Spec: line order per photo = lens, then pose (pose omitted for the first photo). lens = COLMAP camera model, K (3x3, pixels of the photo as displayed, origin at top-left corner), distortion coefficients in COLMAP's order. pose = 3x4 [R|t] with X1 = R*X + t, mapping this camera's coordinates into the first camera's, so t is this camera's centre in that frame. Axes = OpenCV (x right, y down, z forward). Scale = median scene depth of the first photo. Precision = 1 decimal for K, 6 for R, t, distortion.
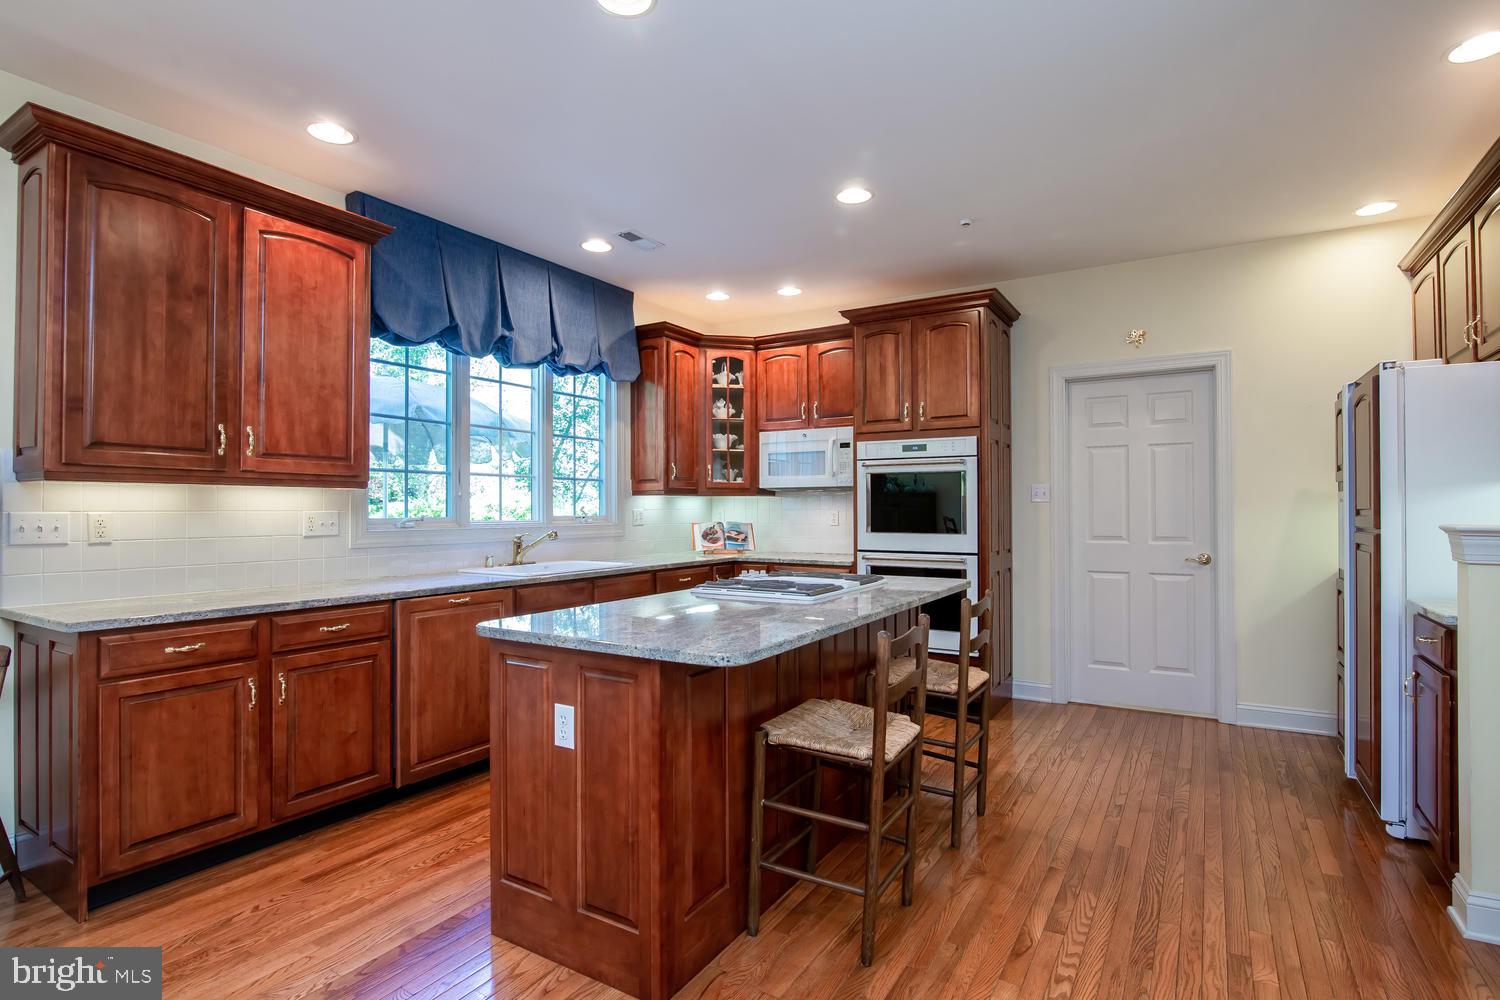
lens RADIAL K [[733.4, 0, 751.5], [0, 733.4, 502.5], [0, 0, 1]] dist [-0.018072, 0.000866]
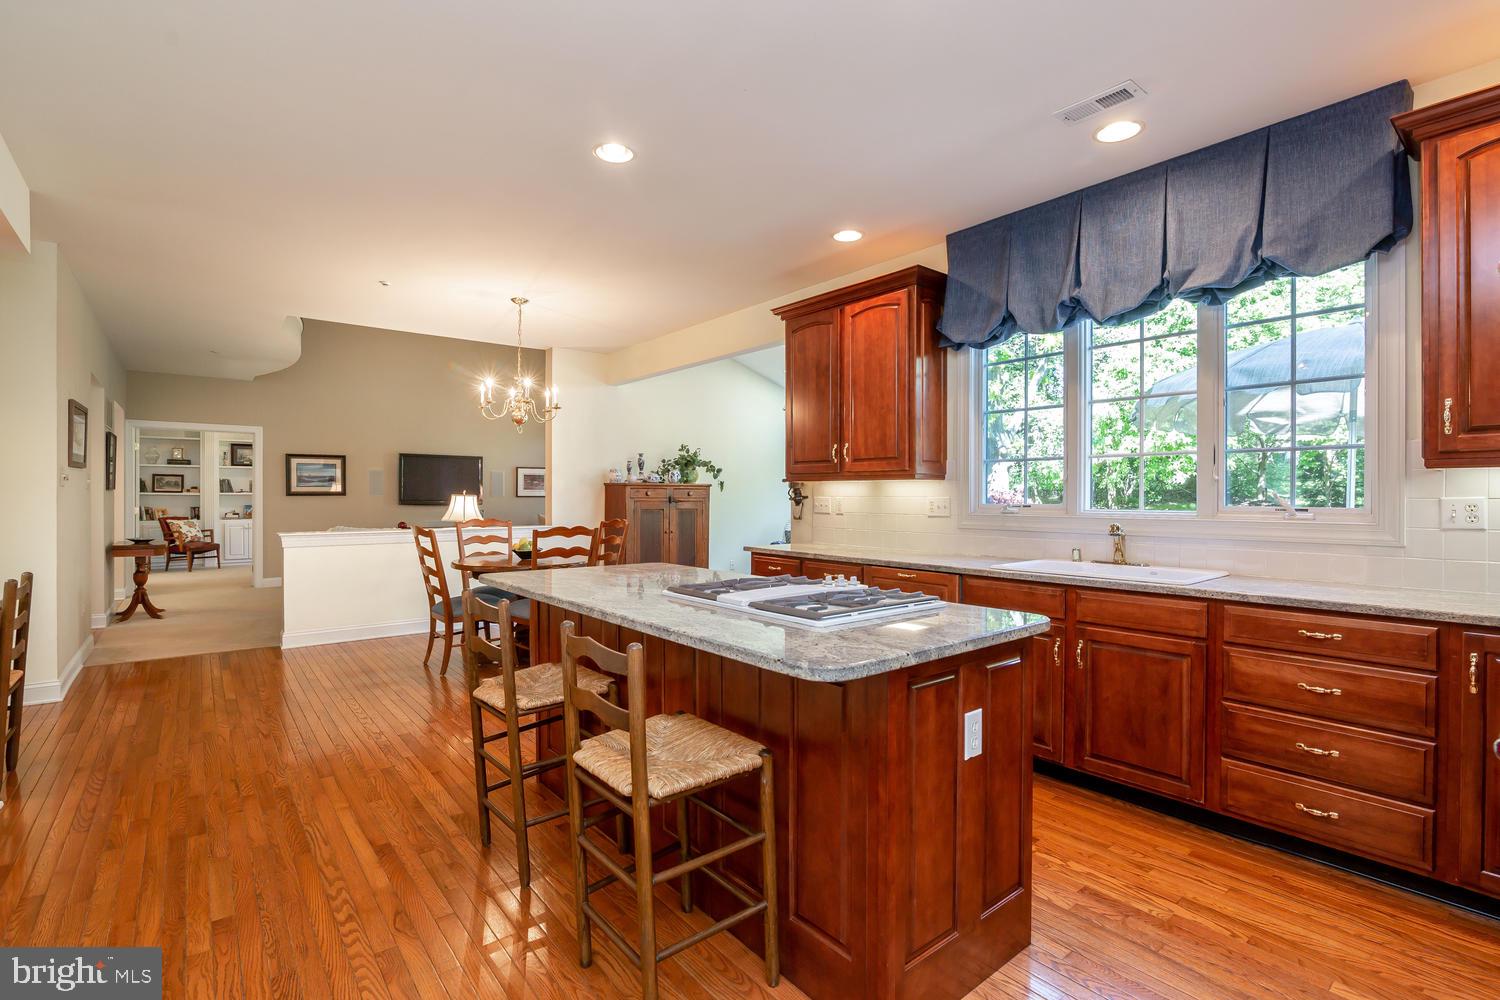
lens RADIAL K [[694.5, 0, 746.6], [0, 694.5, 499.9], [0, 0, 1]] dist [-0.021972, 0.003479]
pose [[-0.330727, 0.005894, -0.943708, 0.569962], [0.005430, 0.999976, 0.004343, 0.008362], [0.943711, -0.003688, -0.330751, 0.906419]]
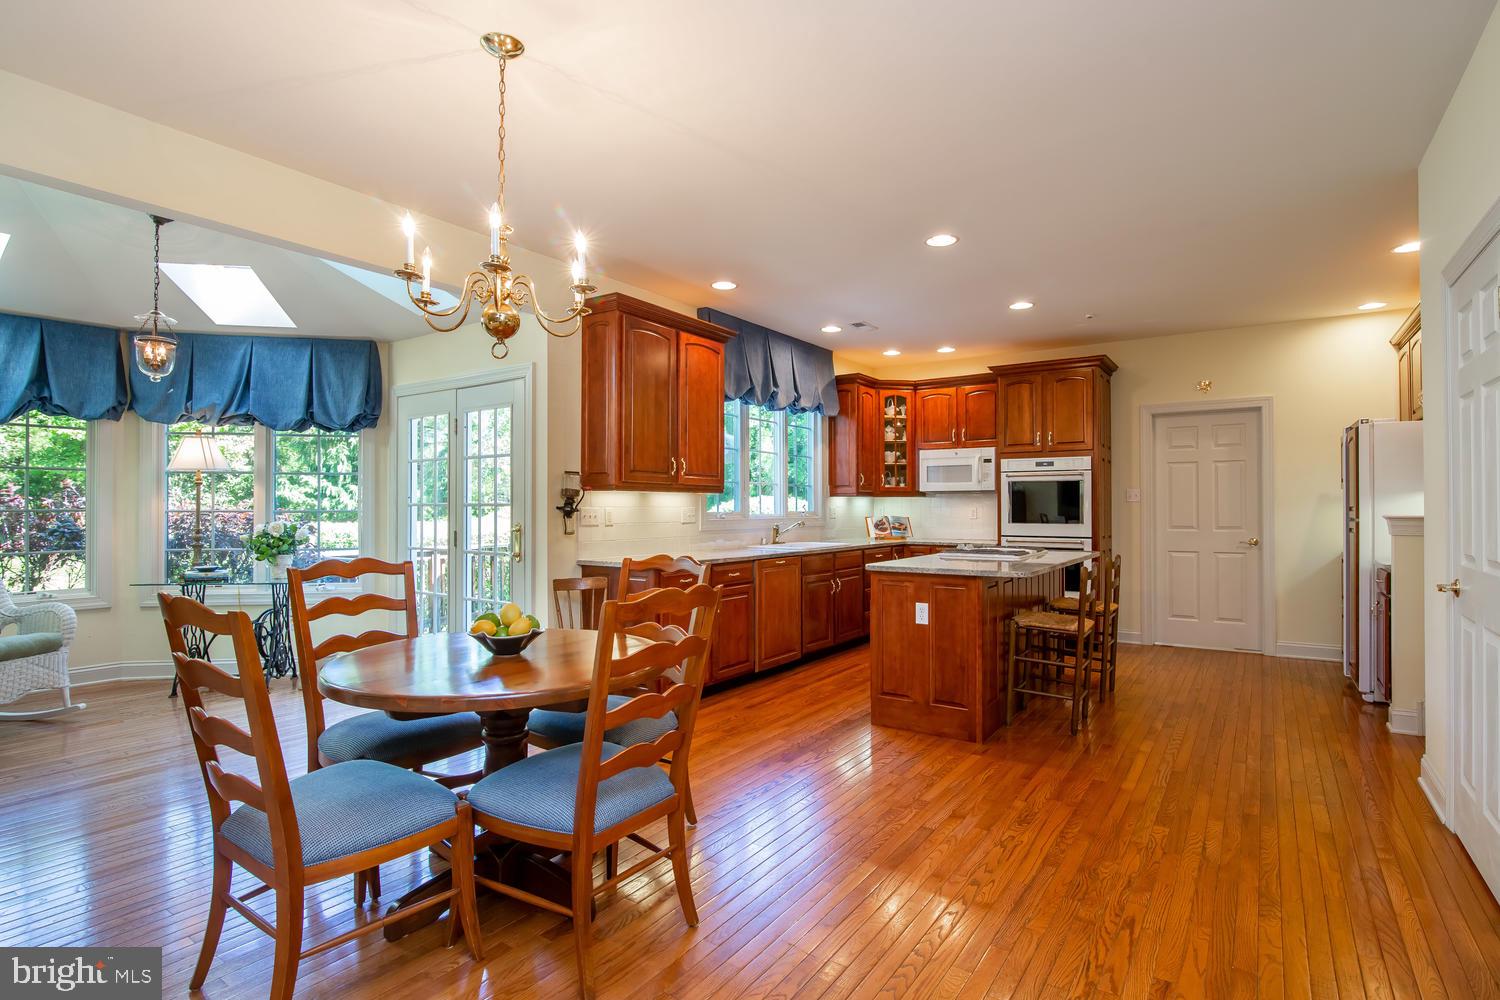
lens RADIAL K [[733.4, 0, 751.1], [0, 733.4, 500.4], [0, 0, 1]] dist [-0.018072, 0.000866]
pose [[0.998385, 0.000737, -0.056802, -0.300010], [-0.000739, 1.000000, -0.000016, -0.003054], [0.056802, 0.000057, 0.998385, -0.512597]]
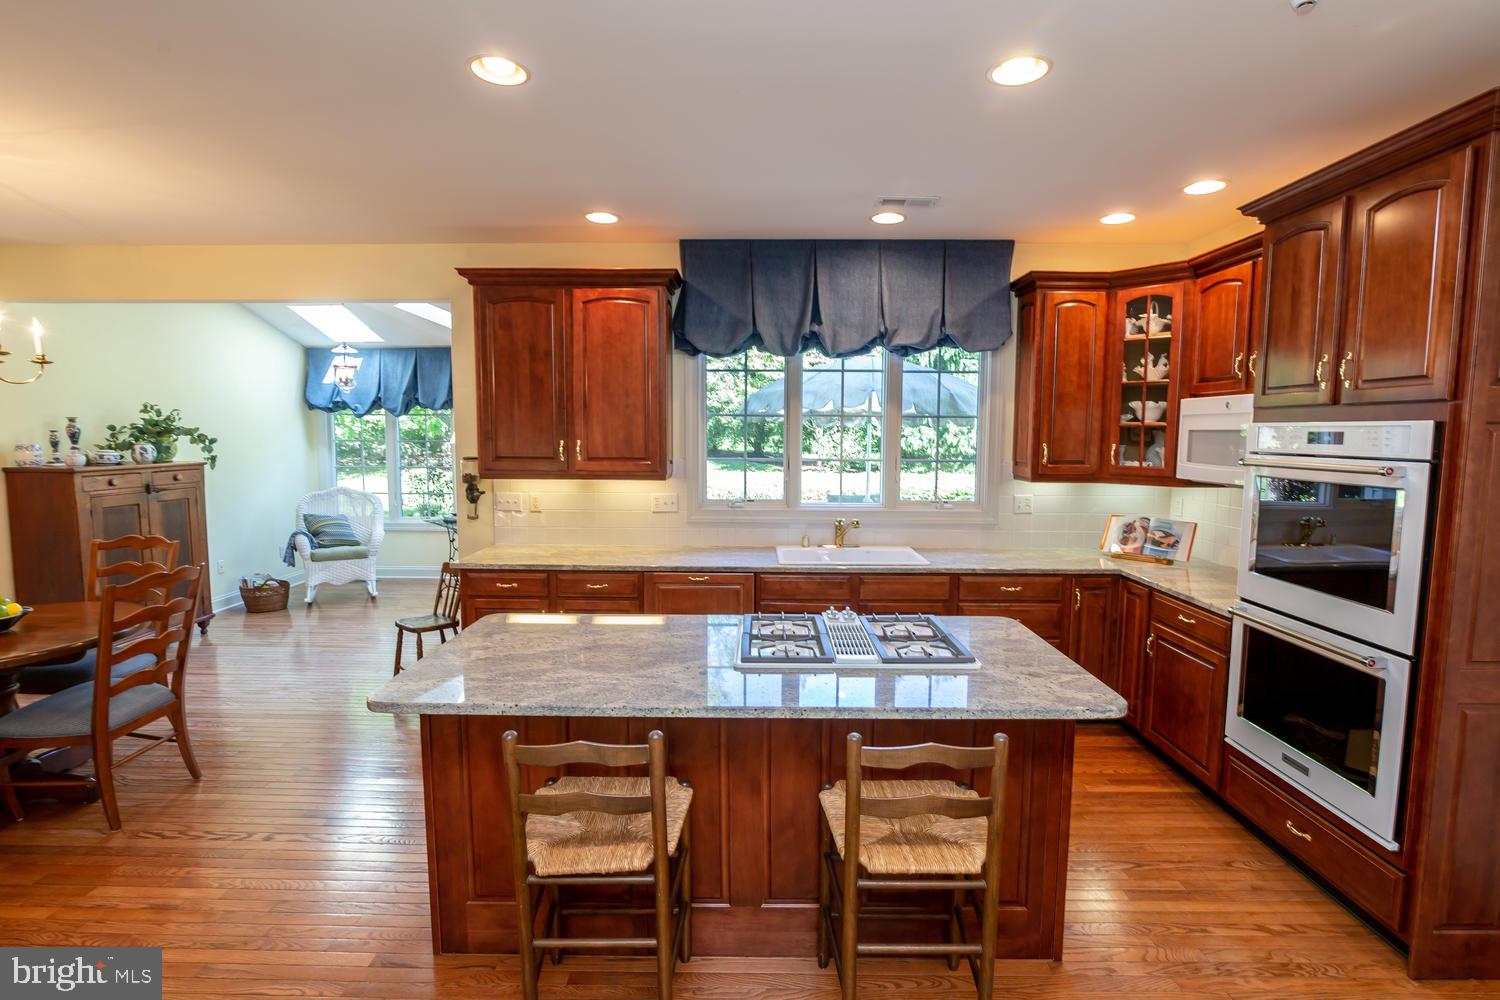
lens RADIAL K [[694.5, 0, 759.9], [0, 694.5, 497.3], [0, 0, 1]] dist [-0.021972, 0.003479]
pose [[0.519648, 0.085400, -0.850102, 0.491775], [0.000865, 0.994939, 0.100479, -0.091185], [0.854380, -0.052949, 0.516944, 0.407544]]
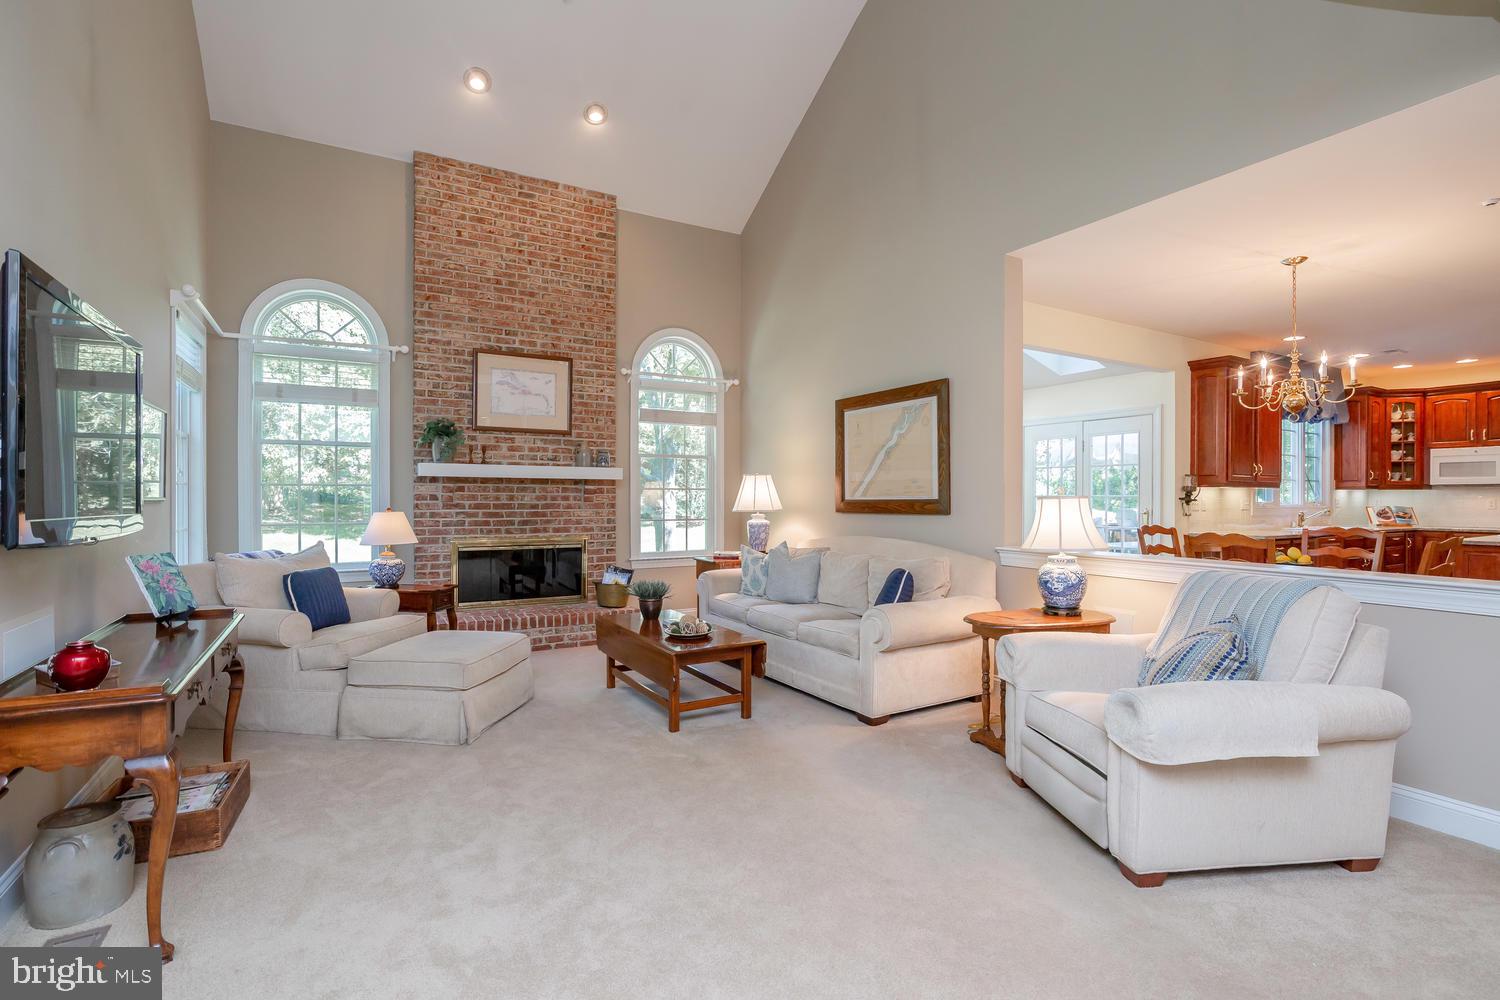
lens RADIAL K [[694.5, 0, 742.3], [0, 694.5, 498.7], [0, 0, 1]] dist [-0.021972, 0.003479]
pose [[0.880188, 0.006422, -0.474582, -0.790553], [0.000167, 0.999904, 0.013841, -0.013240], [0.474625, -0.012262, 0.880103, -1.315225]]
